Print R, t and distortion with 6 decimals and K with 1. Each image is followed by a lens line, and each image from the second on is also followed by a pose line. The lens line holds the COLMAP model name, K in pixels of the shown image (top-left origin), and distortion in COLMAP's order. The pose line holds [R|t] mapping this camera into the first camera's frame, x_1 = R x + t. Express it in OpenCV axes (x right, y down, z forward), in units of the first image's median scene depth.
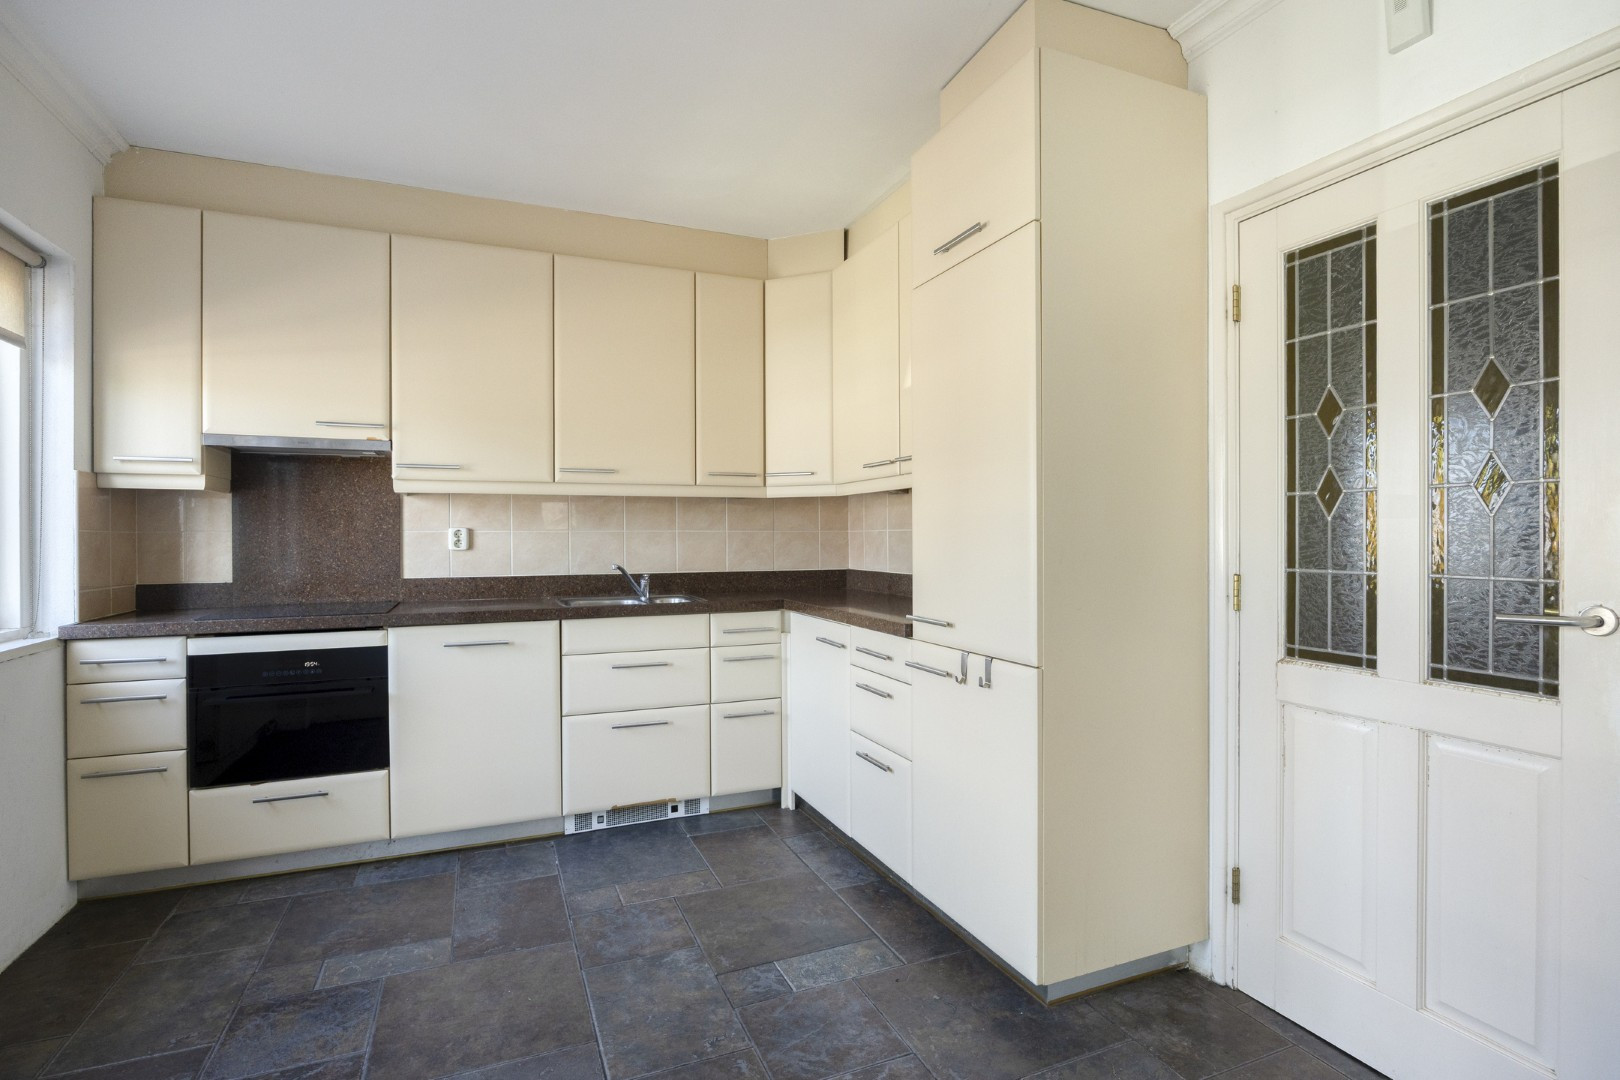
lens RADIAL K [[790.2, 0, 799.9], [0, 790.2, 535.1], [0, 0, 1]] dist [-0.014392, 0.002855]
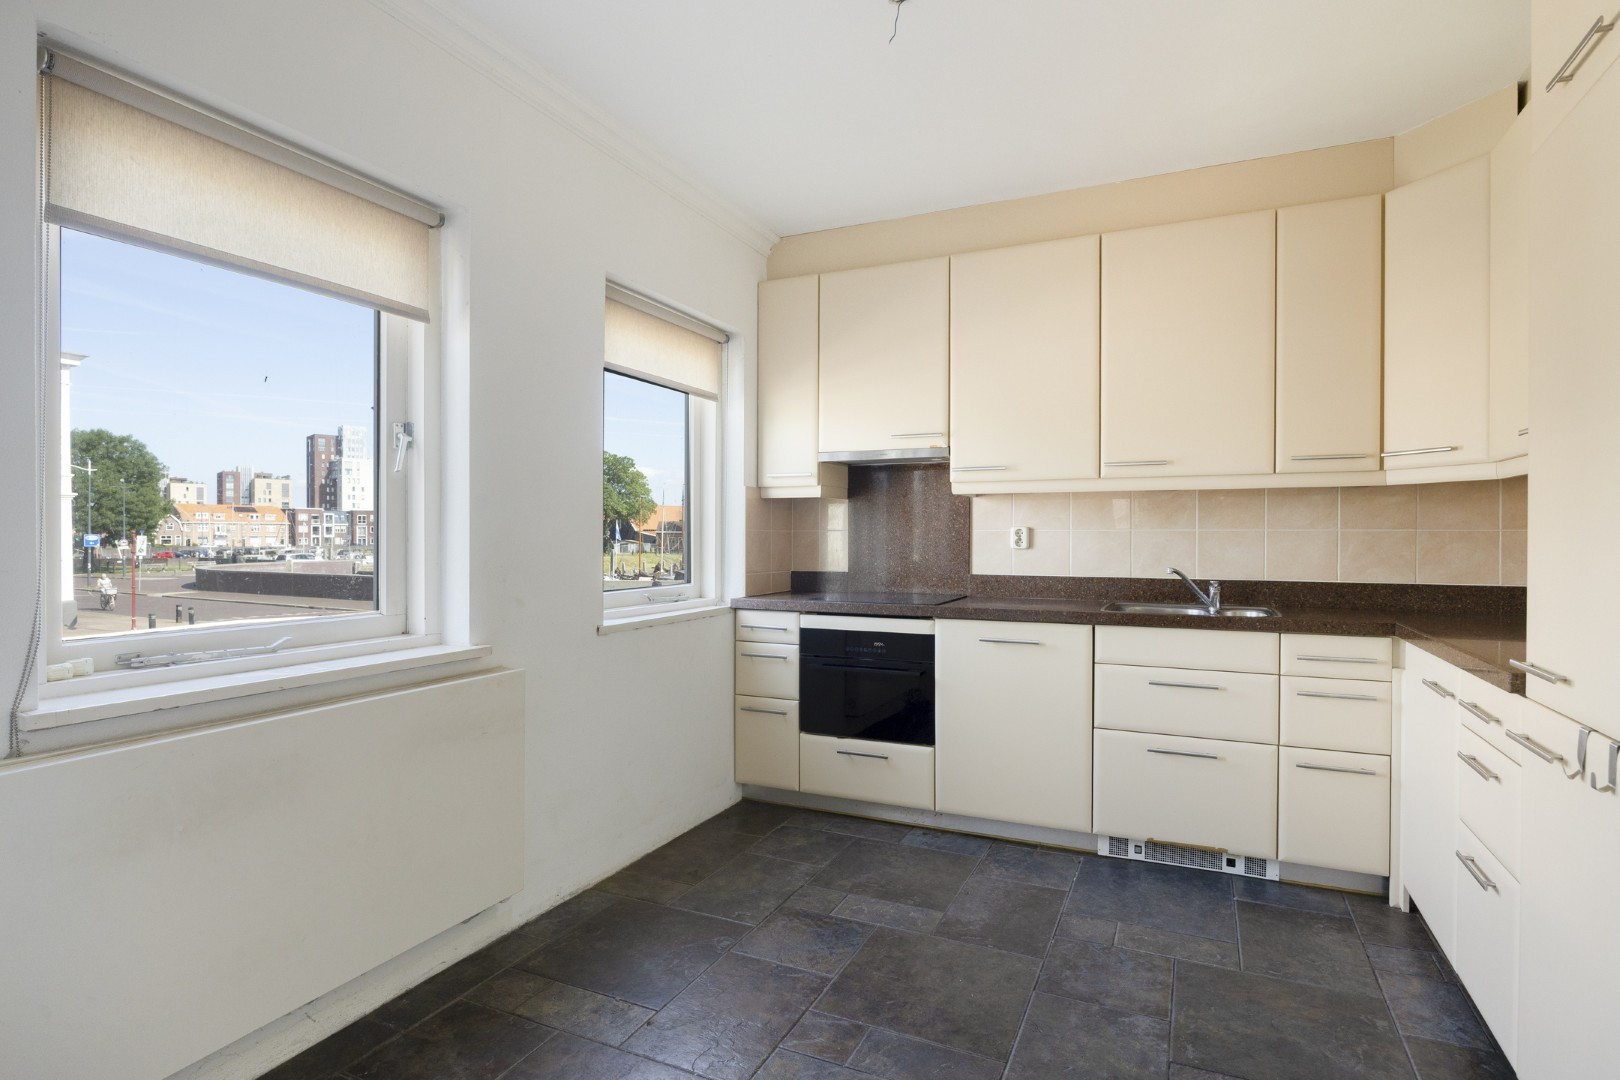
lens RADIAL K [[835.4, 0, 839.4], [0, 835.4, 539.7], [0, 0, 1]] dist [-0.000847, -0.002202]
pose [[0.675224, 0.008265, -0.737566, 0.245954], [-0.003218, 0.999961, 0.008259, -0.001058], [0.737606, -0.003203, 0.675224, 0.115641]]
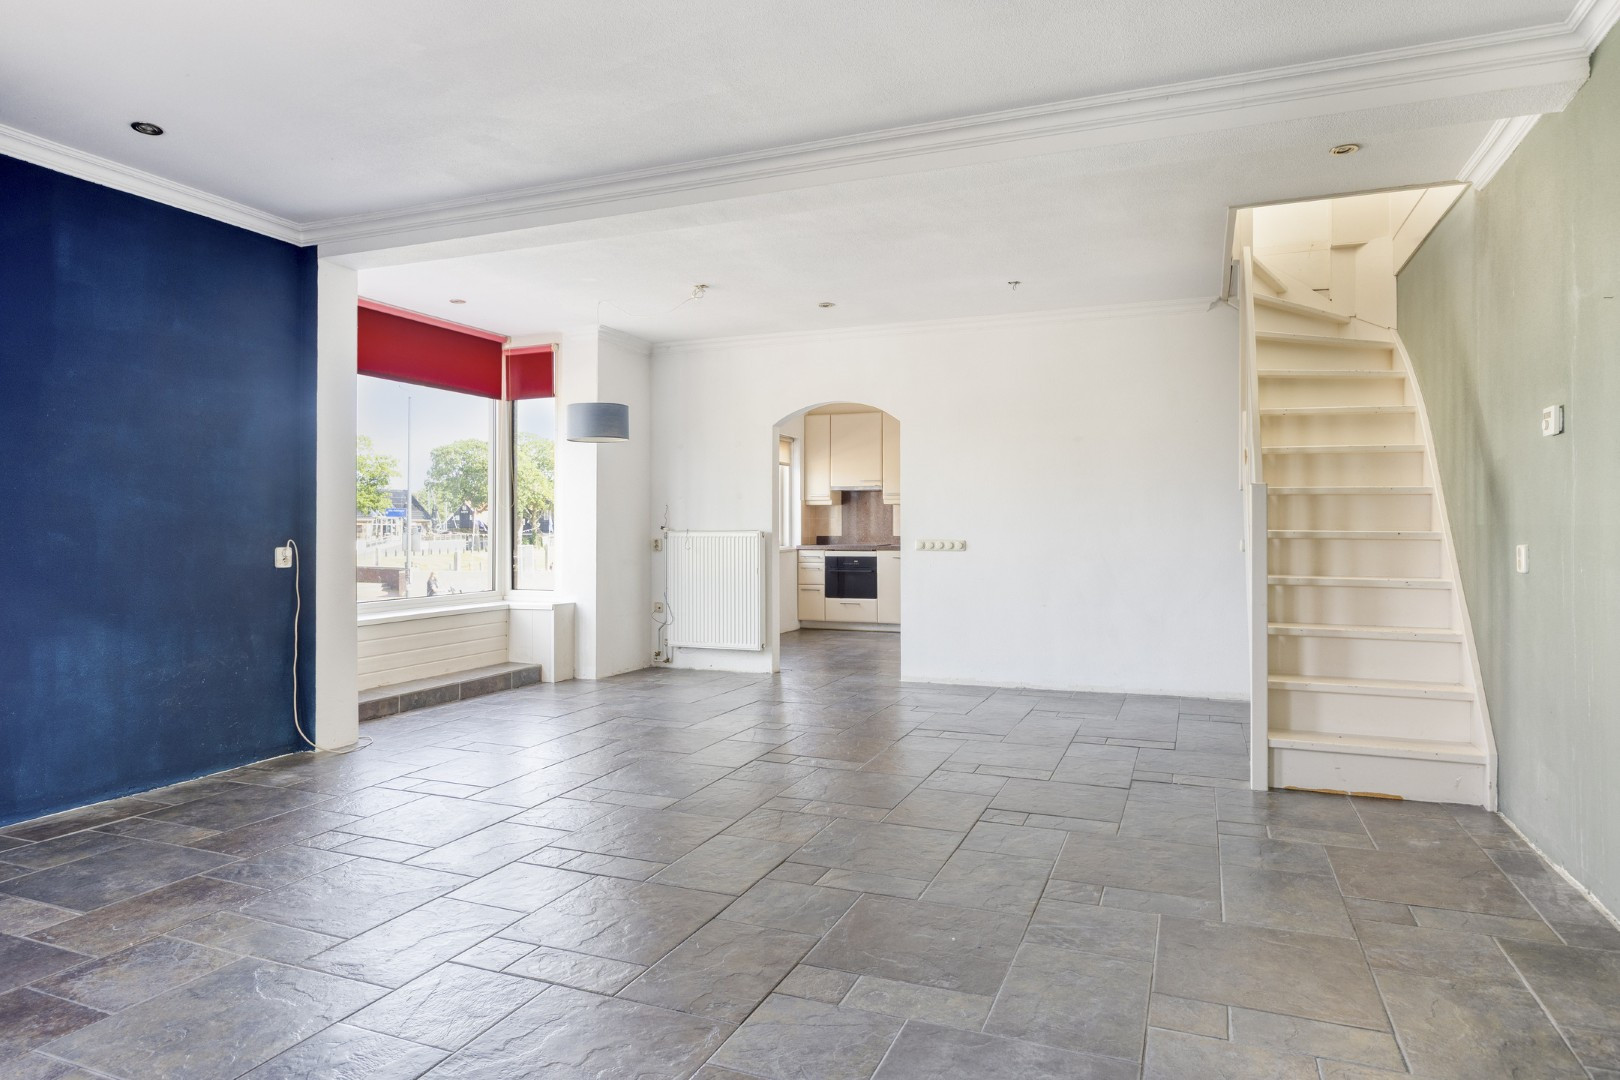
lens RADIAL K [[943.9, 0, 782.1], [0, 943.9, 519.8], [0, 0, 1]] dist [-0.008421, 0.001288]
pose [[0.689775, -0.000932, -0.724023, 1.795341], [-0.001725, 0.999994, -0.002931, 0.012805], [0.724022, 0.003271, 0.689769, -1.702779]]
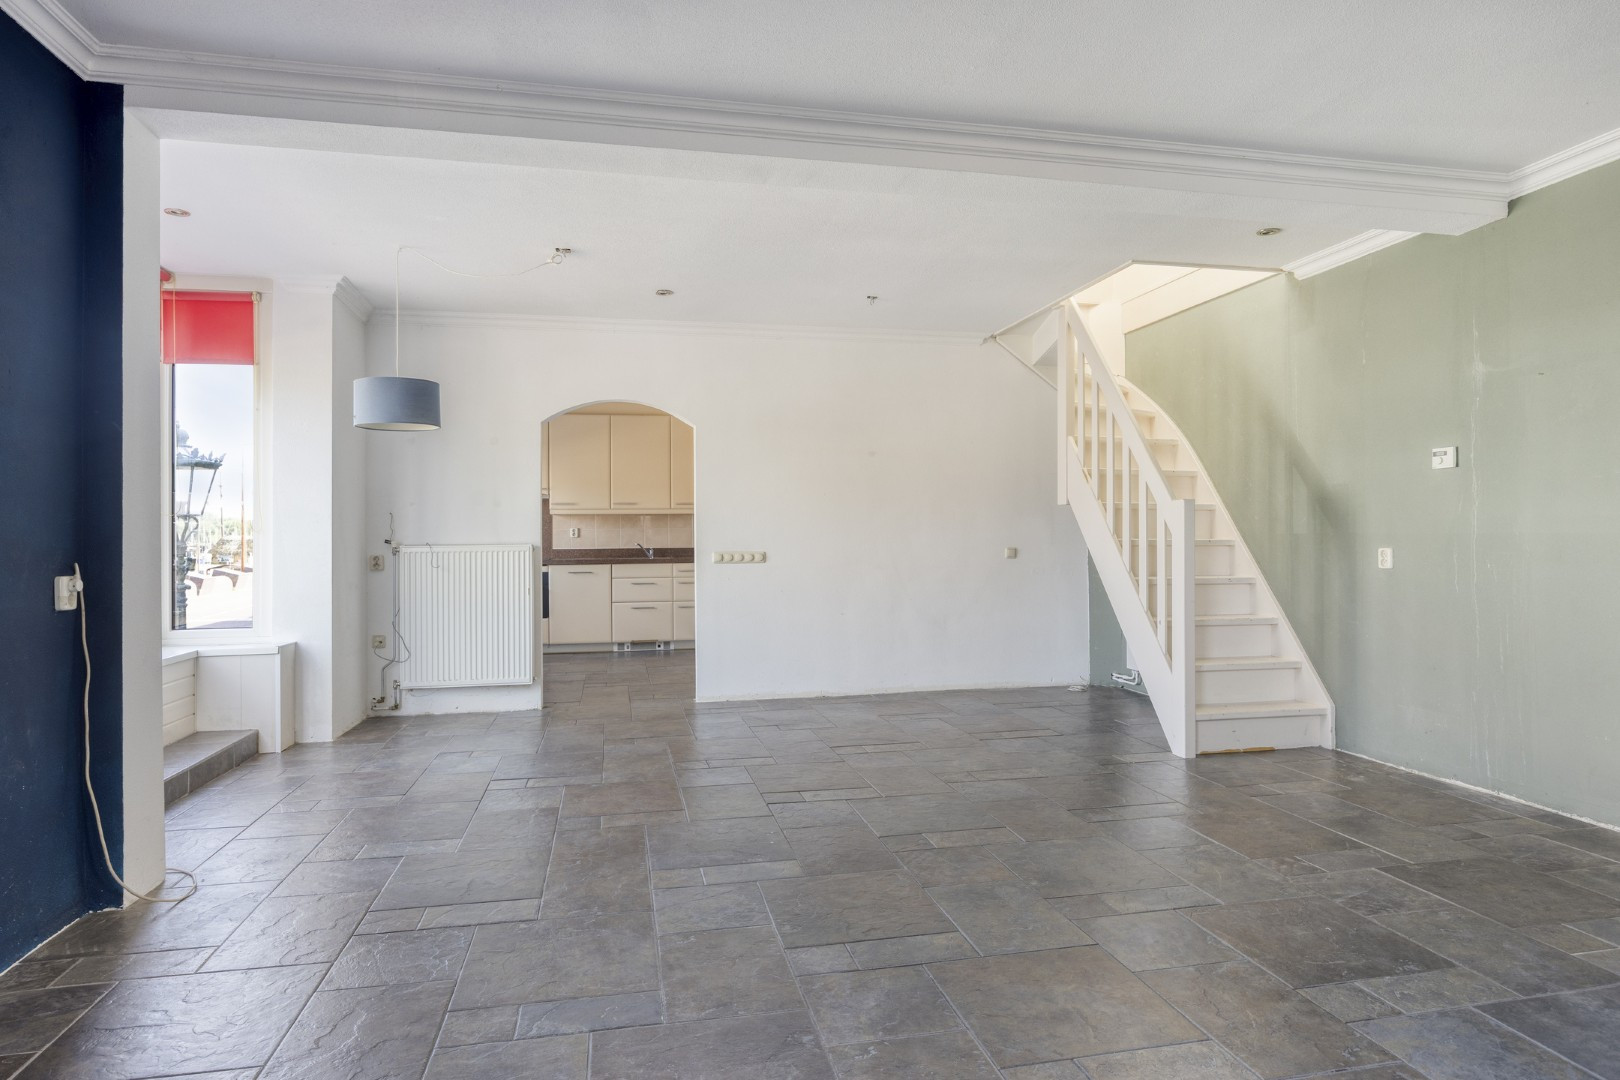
lens RADIAL K [[943.9, 0, 783.4], [0, 943.9, 532.7], [0, 0, 1]] dist [-0.008421, 0.001288]
pose [[0.976296, -0.001991, -0.216431, 0.964249], [0.001479, 0.999996, -0.002529, 0.015460], [0.216435, 0.002149, 0.976295, -1.986761]]
